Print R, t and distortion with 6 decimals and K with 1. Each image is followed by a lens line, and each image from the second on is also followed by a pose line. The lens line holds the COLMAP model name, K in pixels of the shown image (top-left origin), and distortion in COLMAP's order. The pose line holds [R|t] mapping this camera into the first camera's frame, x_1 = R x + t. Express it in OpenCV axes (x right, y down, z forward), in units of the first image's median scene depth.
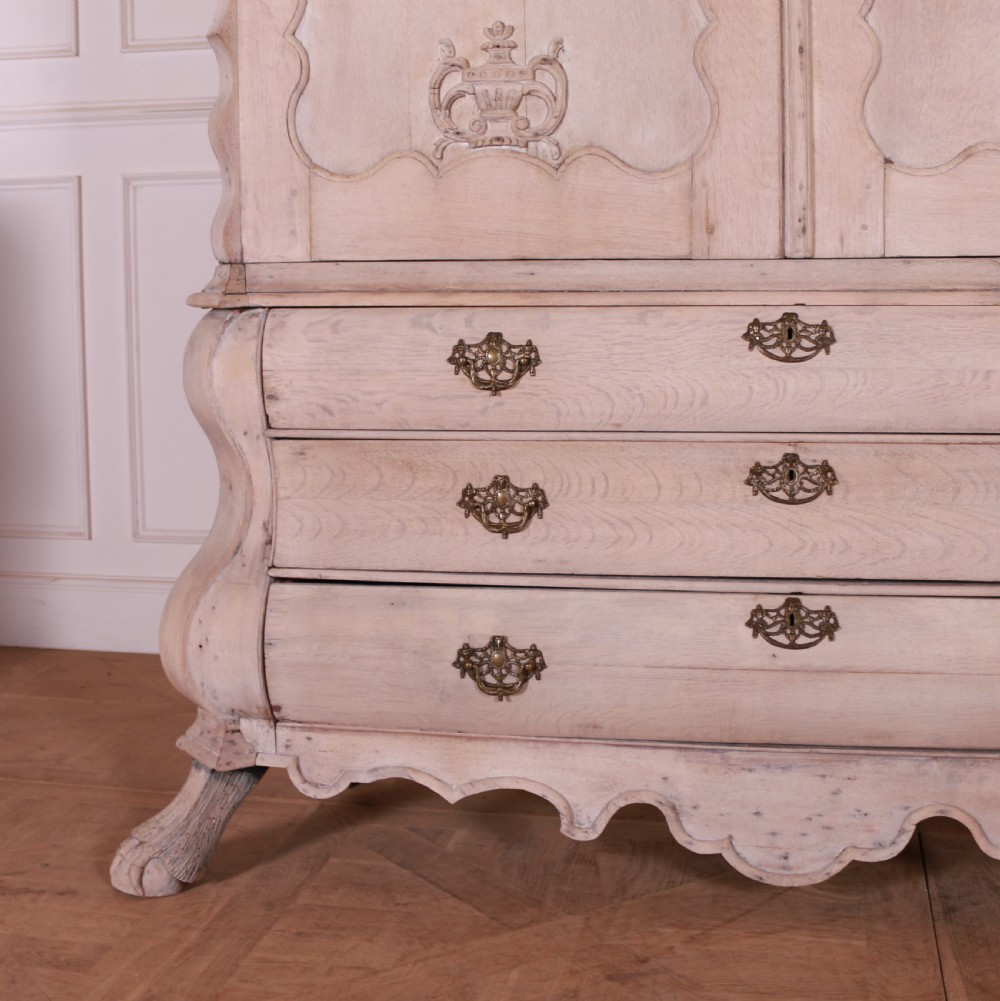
lens RADIAL K [[1606.0, 0, 478.2], [0, 1606.0, 451.8], [0, 0, 1]] dist [-0.163662, 0.150455]
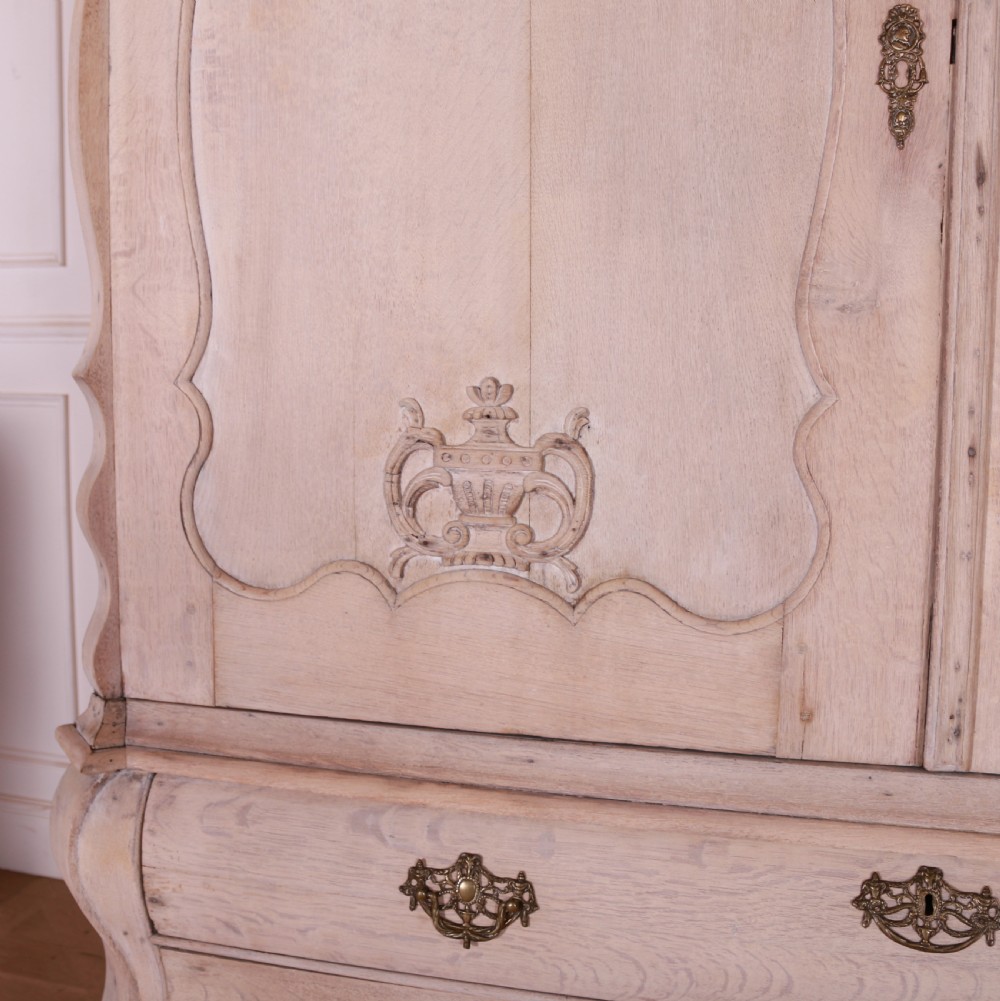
lens RADIAL K [[1272.5, 0, 392.6], [0, 1272.5, 499.8], [0, 0, 1]] dist [-0.162696, 0.127305]
pose [[0.995221, 0.025105, -0.094364, 0.023634], [-0.023040, 0.999472, 0.022908, -0.234505], [0.094889, -0.020625, 0.995274, 0.482070]]
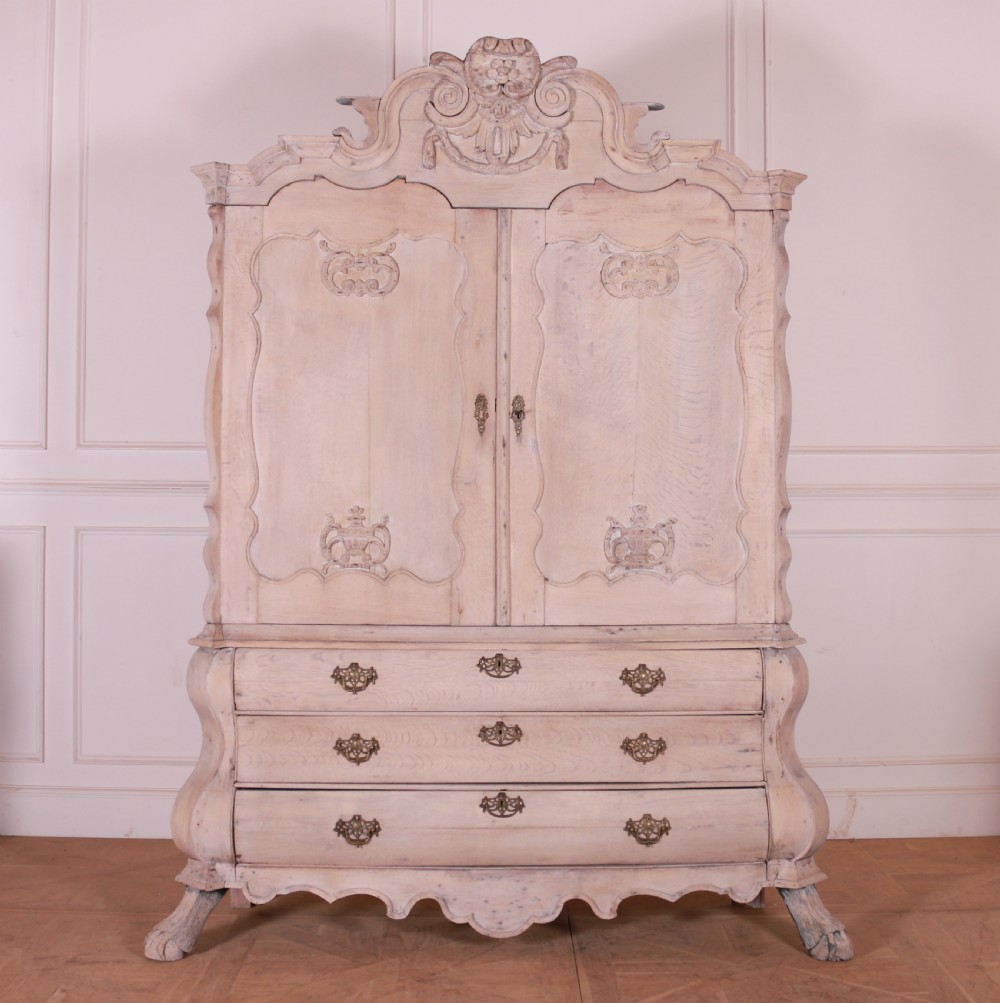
lens RADIAL K [[1468.6, 0, 503.8], [0, 1468.6, 469.9], [0, 0, 1]] dist [-0.160161, 0.137108]
pose [[0.977472, 0.018317, 0.210270, -0.197826], [0.008830, 0.991806, -0.127445, -0.079203], [-0.210881, 0.126431, 0.969301, -0.851679]]
